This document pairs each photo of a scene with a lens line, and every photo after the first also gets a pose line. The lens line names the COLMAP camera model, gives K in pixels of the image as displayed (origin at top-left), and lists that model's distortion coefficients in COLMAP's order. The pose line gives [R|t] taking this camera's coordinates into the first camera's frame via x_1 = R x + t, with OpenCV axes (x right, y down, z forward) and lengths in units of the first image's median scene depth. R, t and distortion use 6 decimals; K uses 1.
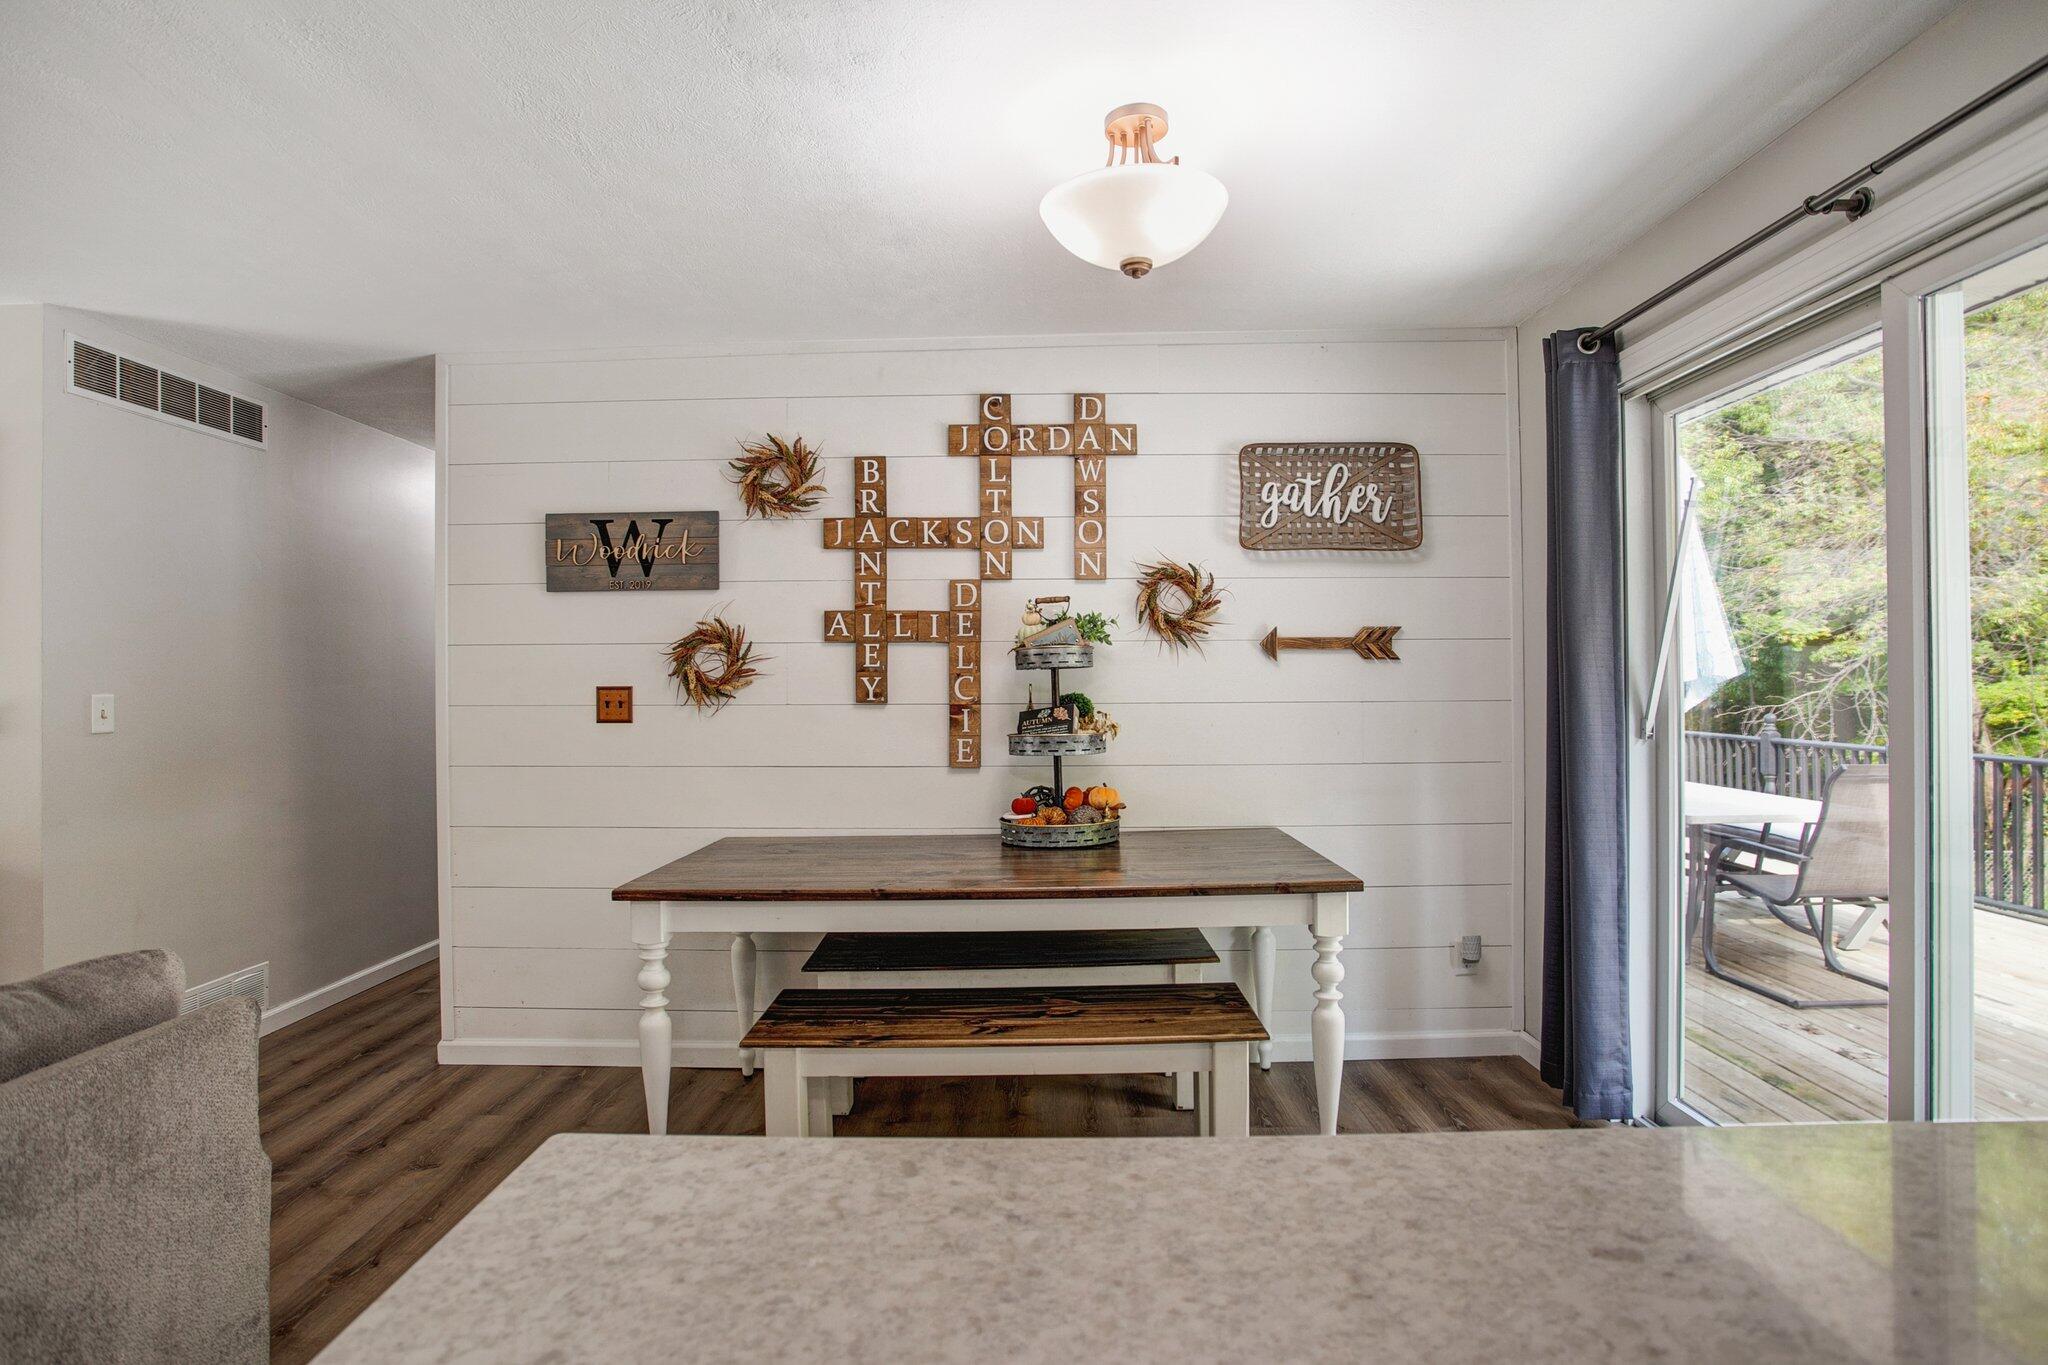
lens RADIAL K [[1020.1, 0, 1031.8], [0, 1020.1, 679.5], [0, 0, 1]] dist [-0.078569, 0.039420]
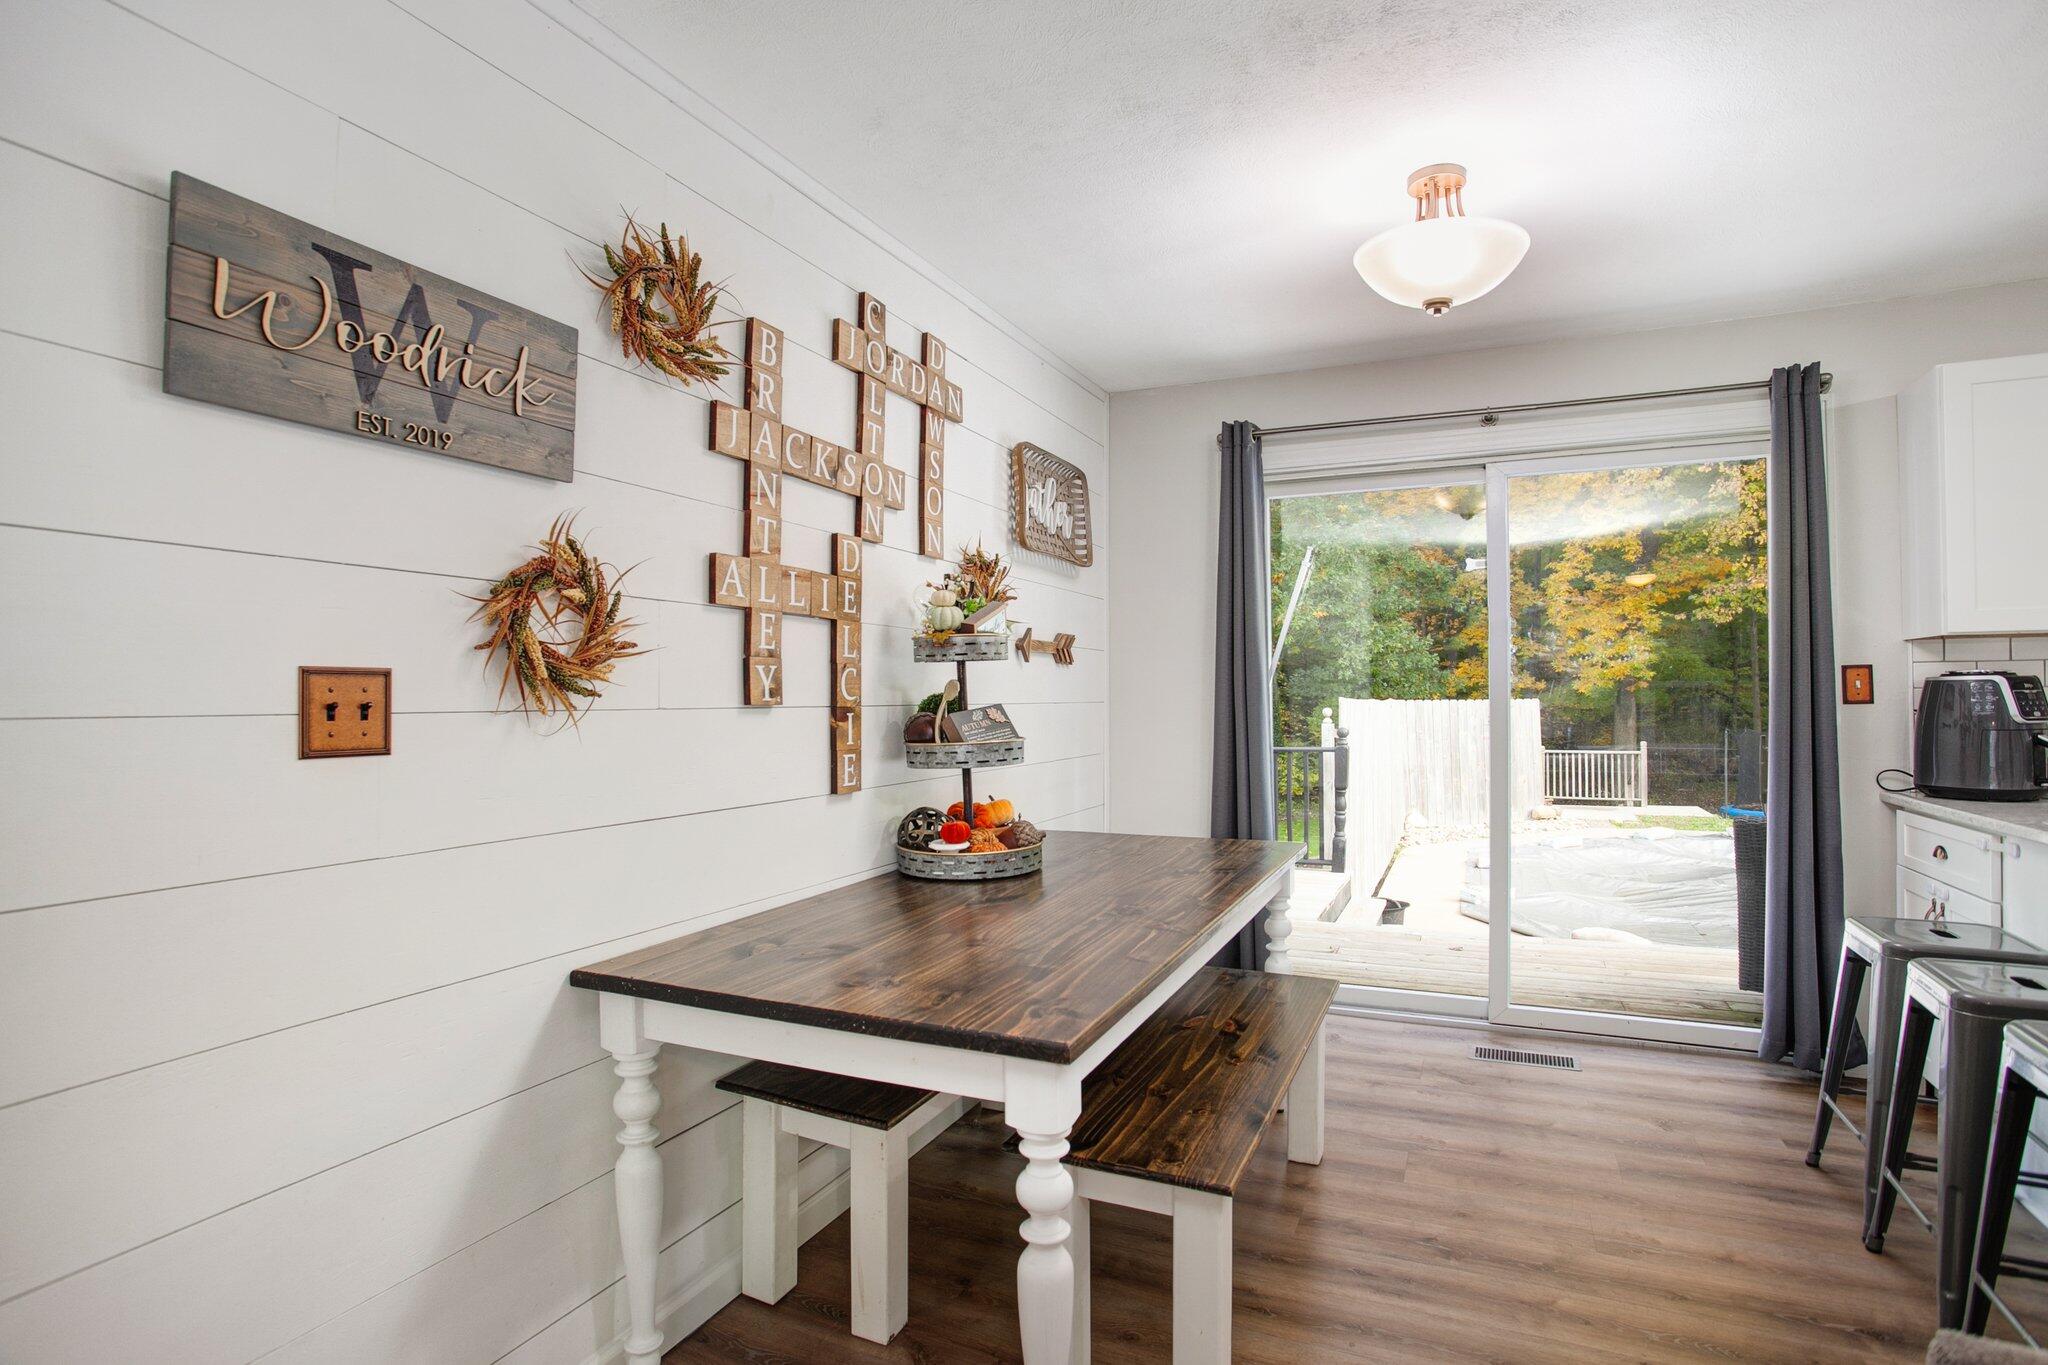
lens RADIAL K [[1020.1, 0, 1031.8], [0, 1020.1, 679.5], [0, 0, 1]] dist [-0.078569, 0.039420]
pose [[0.403132, 0.019888, 0.914926, -0.675063], [0.001733, 0.999745, -0.022495, 0.021407], [-0.915140, 0.010655, 0.402995, 0.589007]]
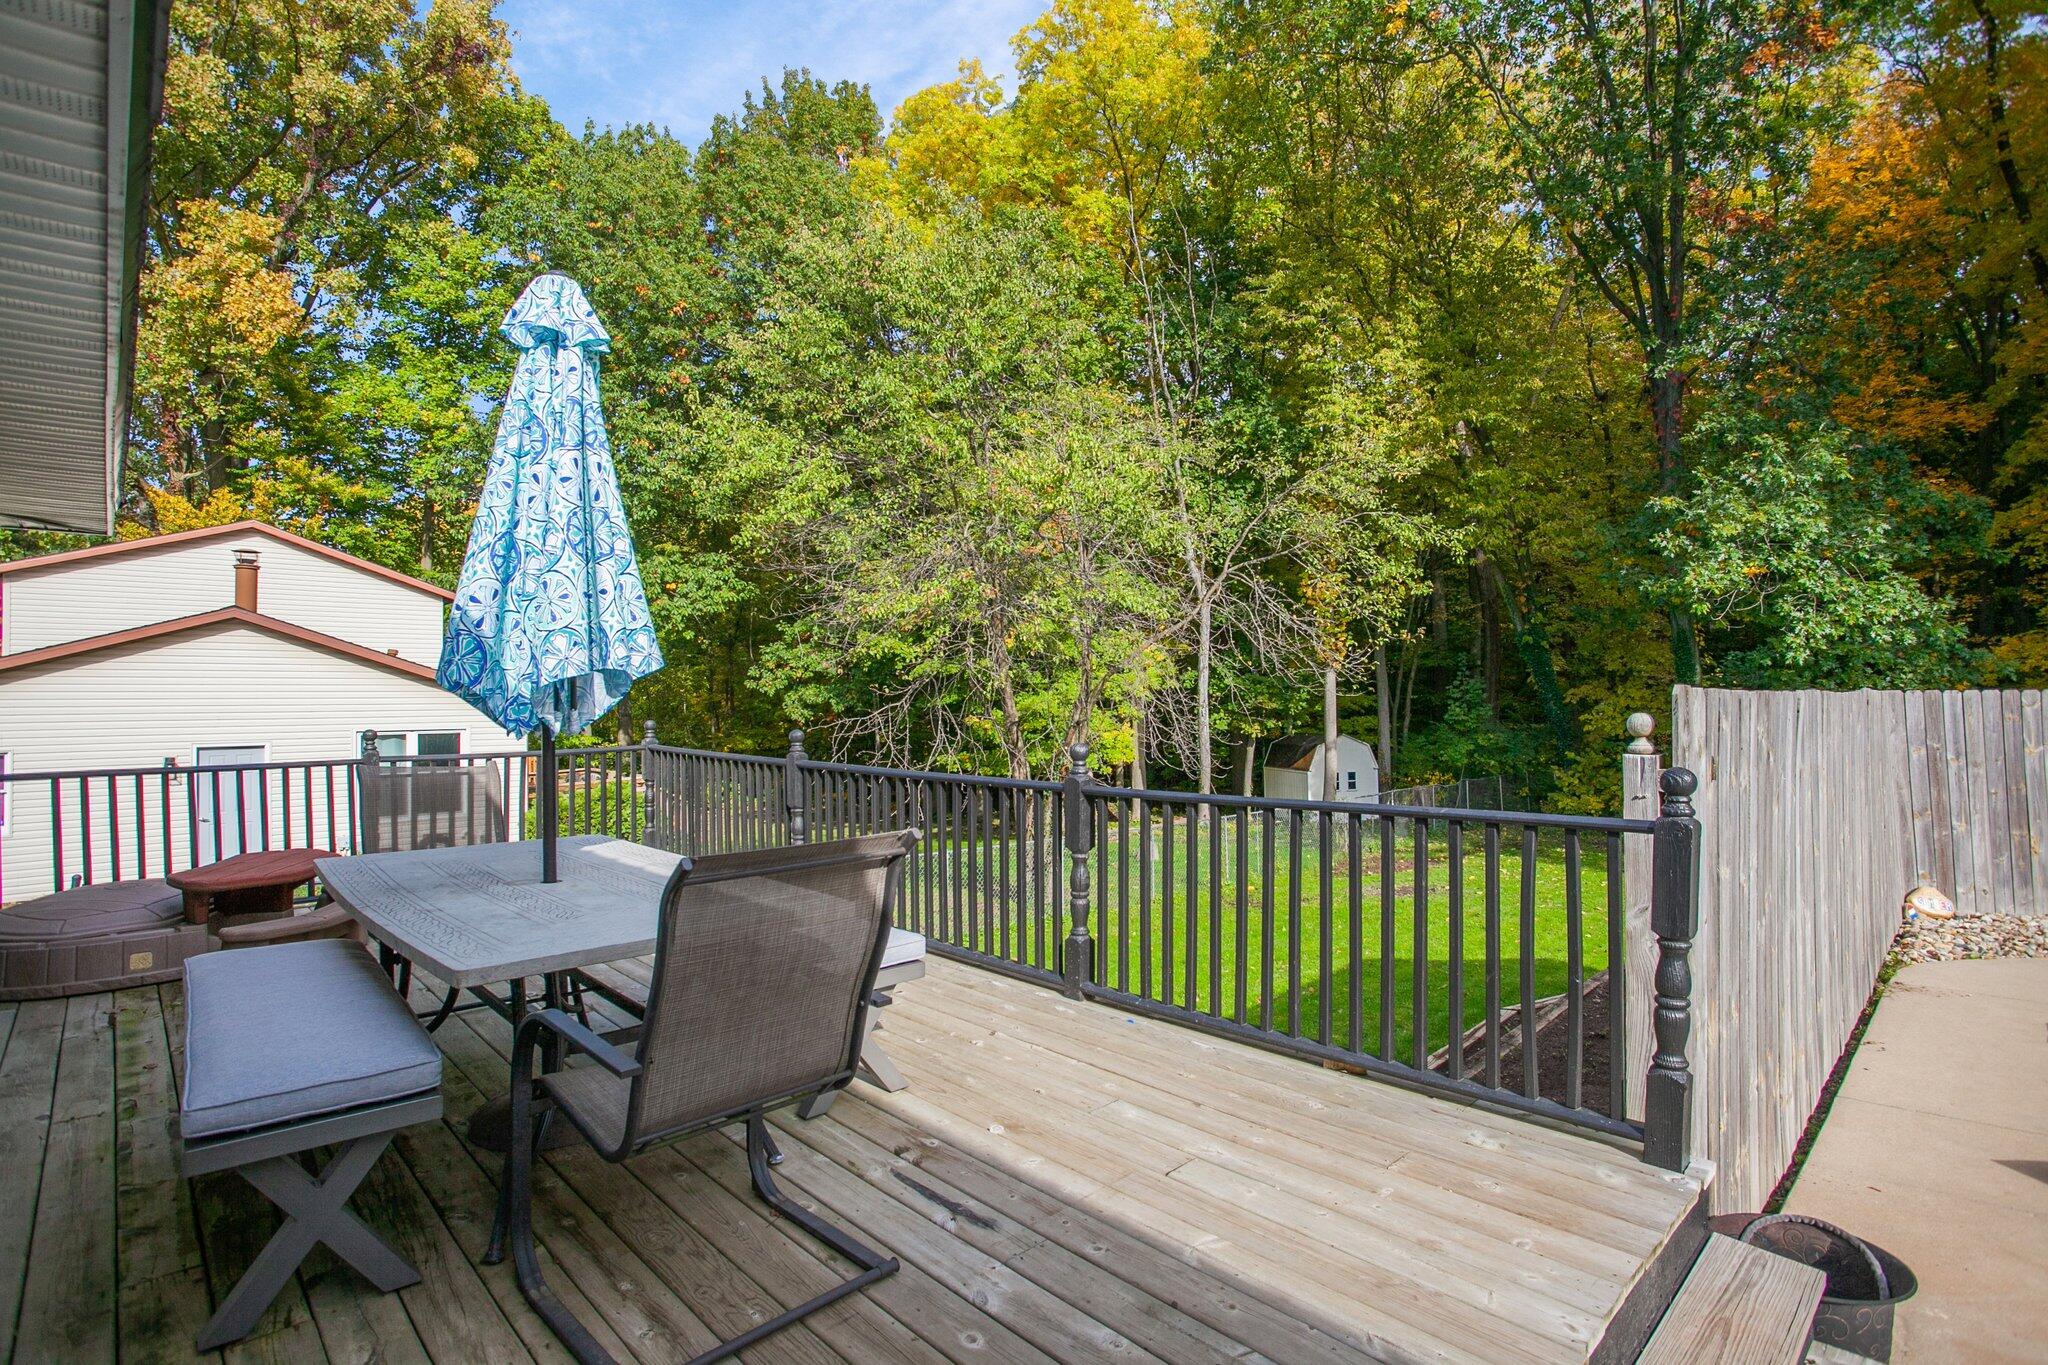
lens RADIAL K [[993.2, 0, 1016.7], [0, 993.2, 671.1], [0, 0, 1]] dist [-0.019997, 0.000030]
pose [[0.716983, 0.017075, 0.696882, 0.676612], [0.000783, 0.999680, -0.025299, 0.020296], [-0.697090, 0.018684, 0.716740, 0.663993]]
